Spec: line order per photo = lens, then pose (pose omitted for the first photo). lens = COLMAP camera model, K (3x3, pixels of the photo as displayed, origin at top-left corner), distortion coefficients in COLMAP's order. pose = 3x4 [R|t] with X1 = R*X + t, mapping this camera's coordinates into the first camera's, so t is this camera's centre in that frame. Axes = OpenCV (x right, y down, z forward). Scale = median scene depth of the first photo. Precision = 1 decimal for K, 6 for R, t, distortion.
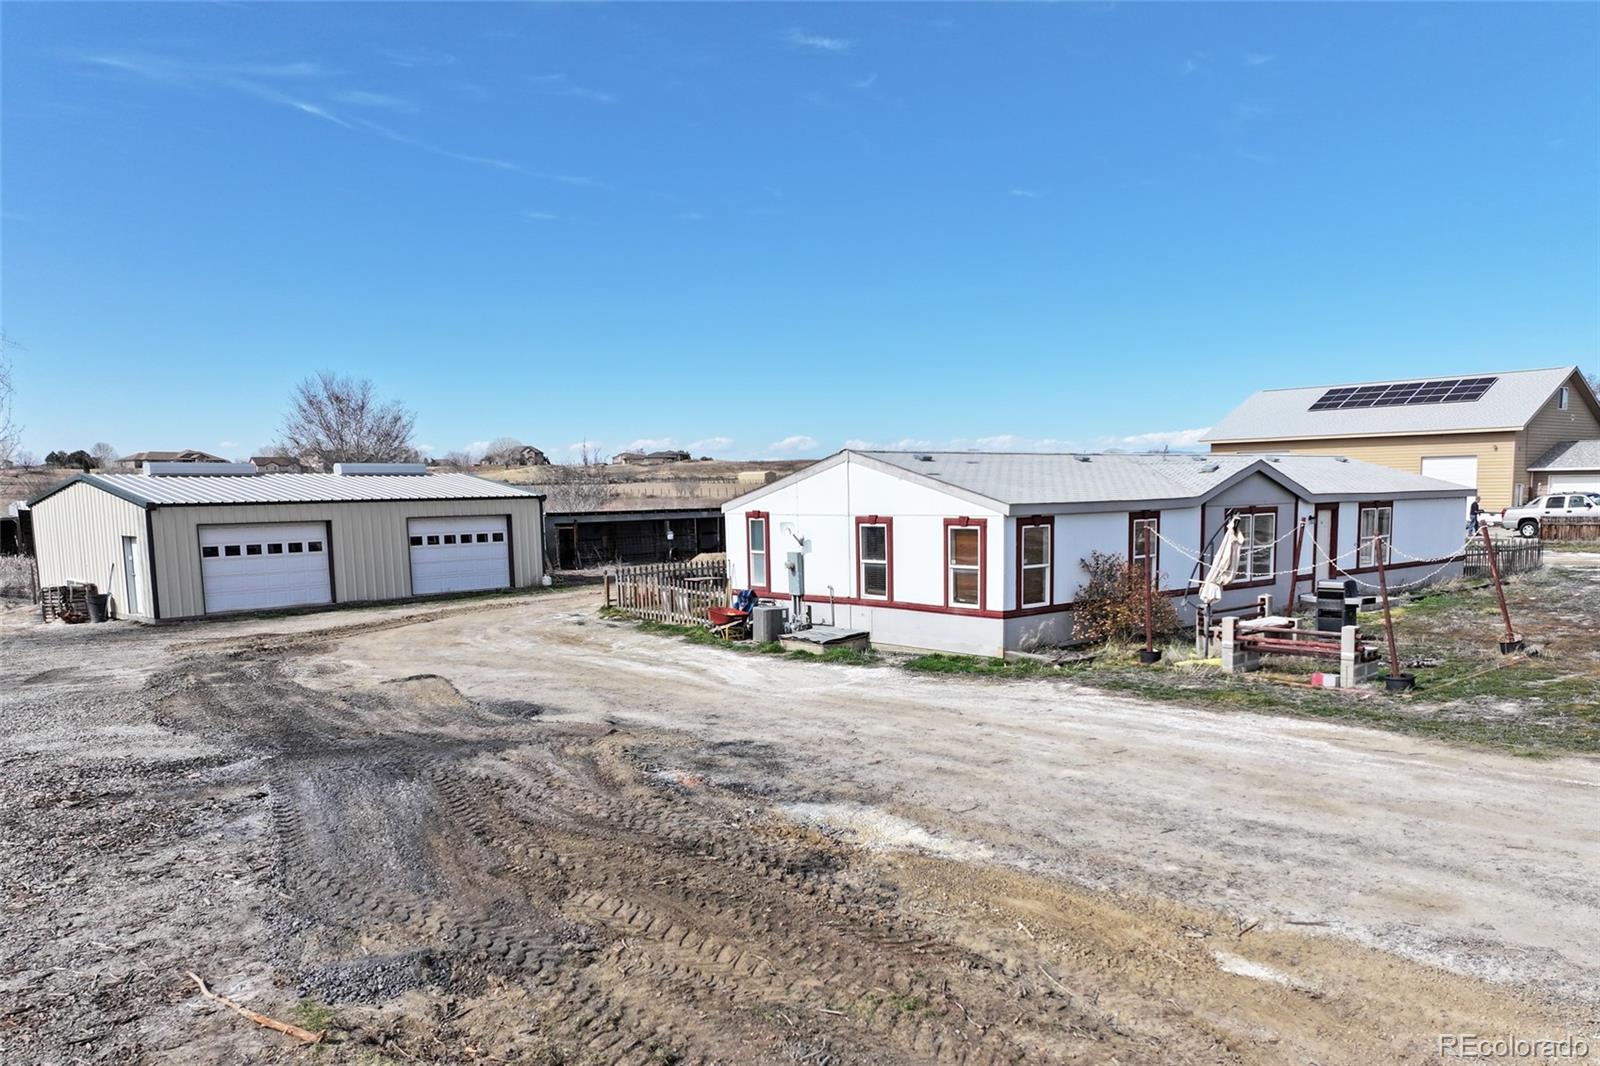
lens RADIAL K [[1175.1, 0, 800.0], [0, 1175.1, 533.0], [0, 0, 1]] dist [0.003555, 0.001877]
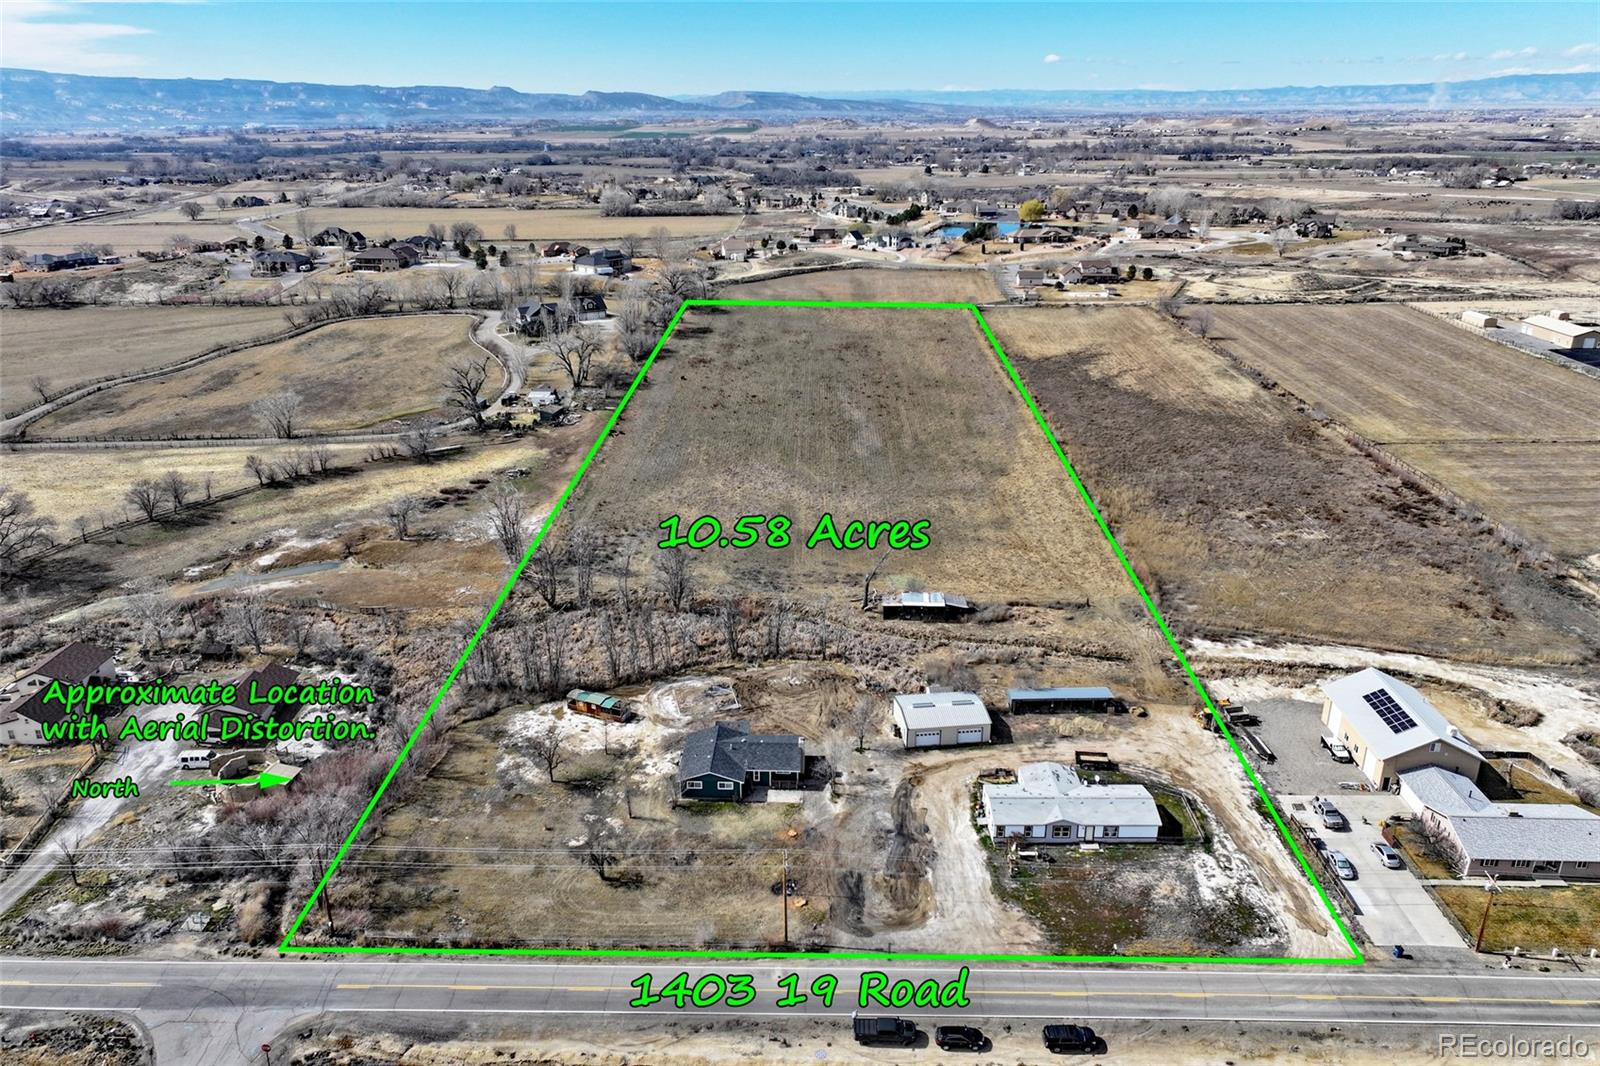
lens RADIAL K [[1175.1, 0, 800.0], [0, 1175.1, 533.0], [0, 0, 1]] dist [0.003555, 0.001877]
pose [[0.754531, 0.262849, -0.601326, 4.350423], [-0.015958, 0.923364, 0.383593, -6.111004], [0.656070, -0.279837, 0.700902, -5.928596]]
